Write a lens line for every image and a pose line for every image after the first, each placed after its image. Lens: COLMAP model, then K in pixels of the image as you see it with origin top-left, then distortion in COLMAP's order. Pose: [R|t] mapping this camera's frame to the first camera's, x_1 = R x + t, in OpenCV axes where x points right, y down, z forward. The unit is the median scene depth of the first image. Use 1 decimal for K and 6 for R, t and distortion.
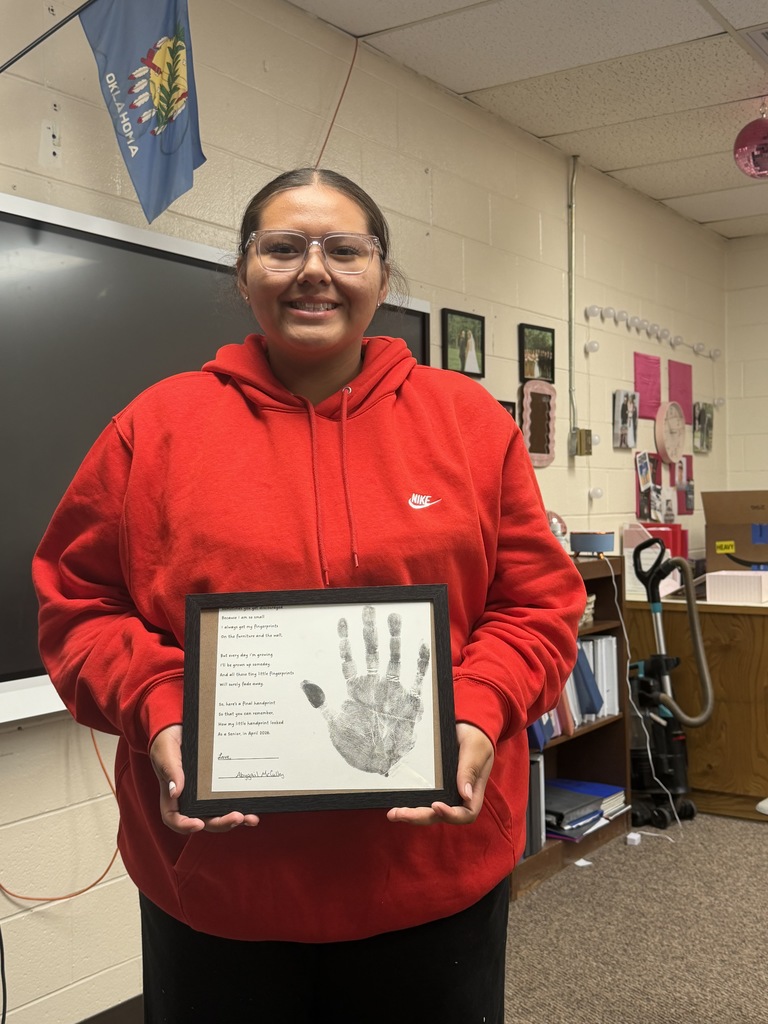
lens RADIAL K [[1062.1, 0, 386.7], [0, 1062.1, 510.4], [0, 0, 1]] dist [-0.062683, 0.000000]
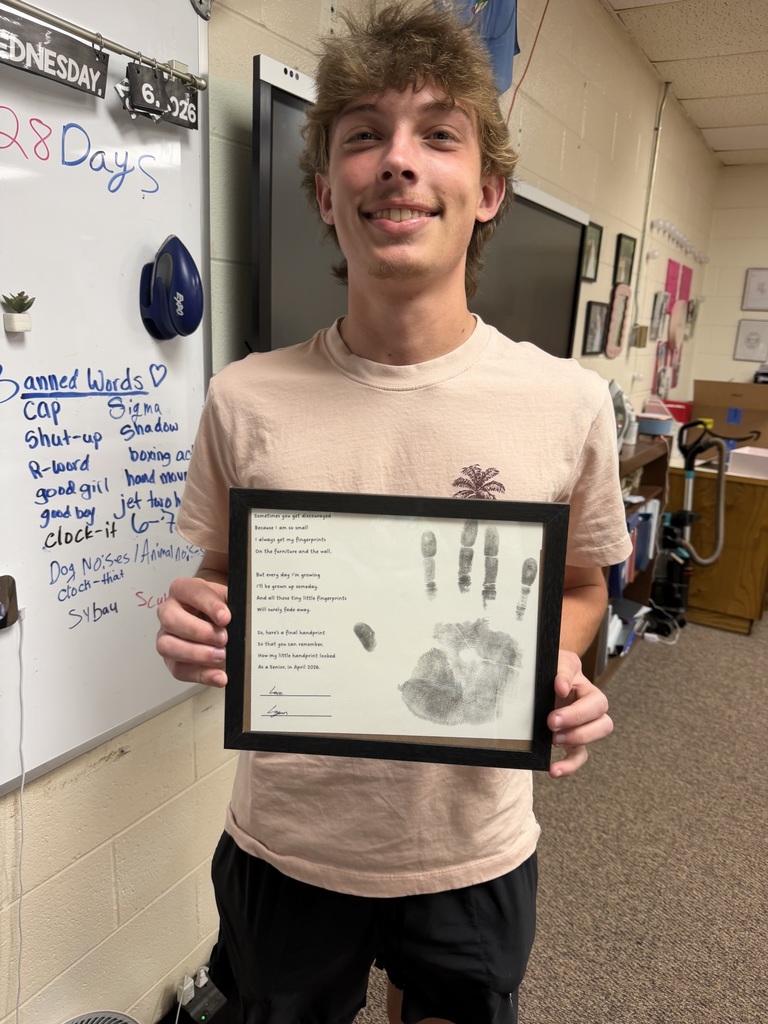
lens RADIAL K [[703.2, 0, 382.3], [0, 703.2, 517.1], [0, 0, 1]] dist [-0.032404, -0.002219]
pose [[0.996785, 0.069155, 0.040474, -0.147939], [-0.077079, 0.965560, 0.248499, -0.041250], [-0.021895, -0.250820, 0.967786, 0.162314]]
